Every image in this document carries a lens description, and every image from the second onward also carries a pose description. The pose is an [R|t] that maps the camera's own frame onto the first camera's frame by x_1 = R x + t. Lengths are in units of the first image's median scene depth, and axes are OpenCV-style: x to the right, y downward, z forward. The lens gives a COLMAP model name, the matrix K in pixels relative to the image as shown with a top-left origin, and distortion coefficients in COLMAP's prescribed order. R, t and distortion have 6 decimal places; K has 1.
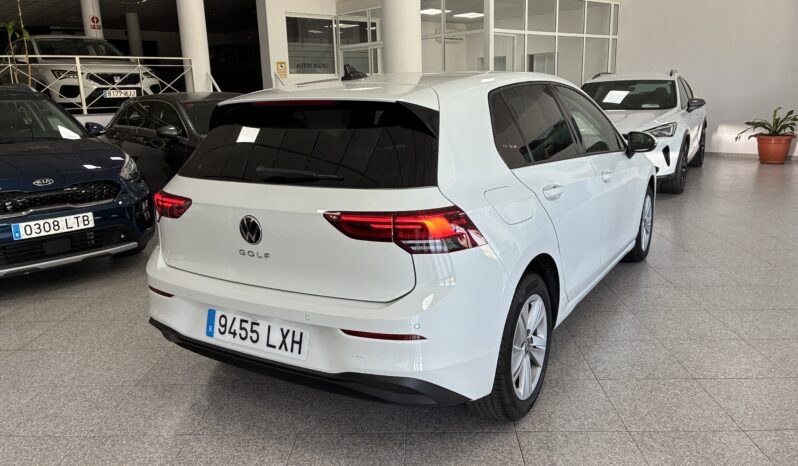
lens RADIAL K [[618.1, 0, 403.1], [0, 618.1, 233.3], [0, 0, 1]] dist [0.050811, -0.070522]
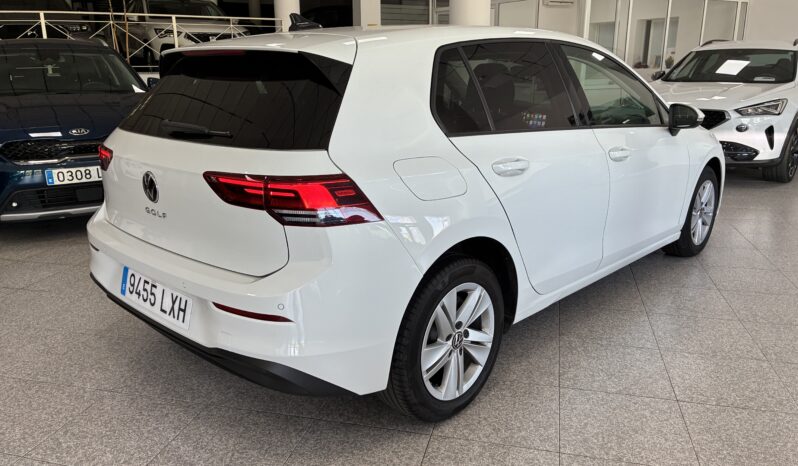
lens RADIAL K [[618.1, 0, 400.4], [0, 618.1, 233.7], [0, 0, 1]] dist [0.050811, -0.070522]
pose [[0.977581, 0.078726, -0.195287, 0.261839], [-0.069140, 0.996065, 0.055441, -0.011035], [0.198884, -0.040696, 0.979178, 0.123004]]
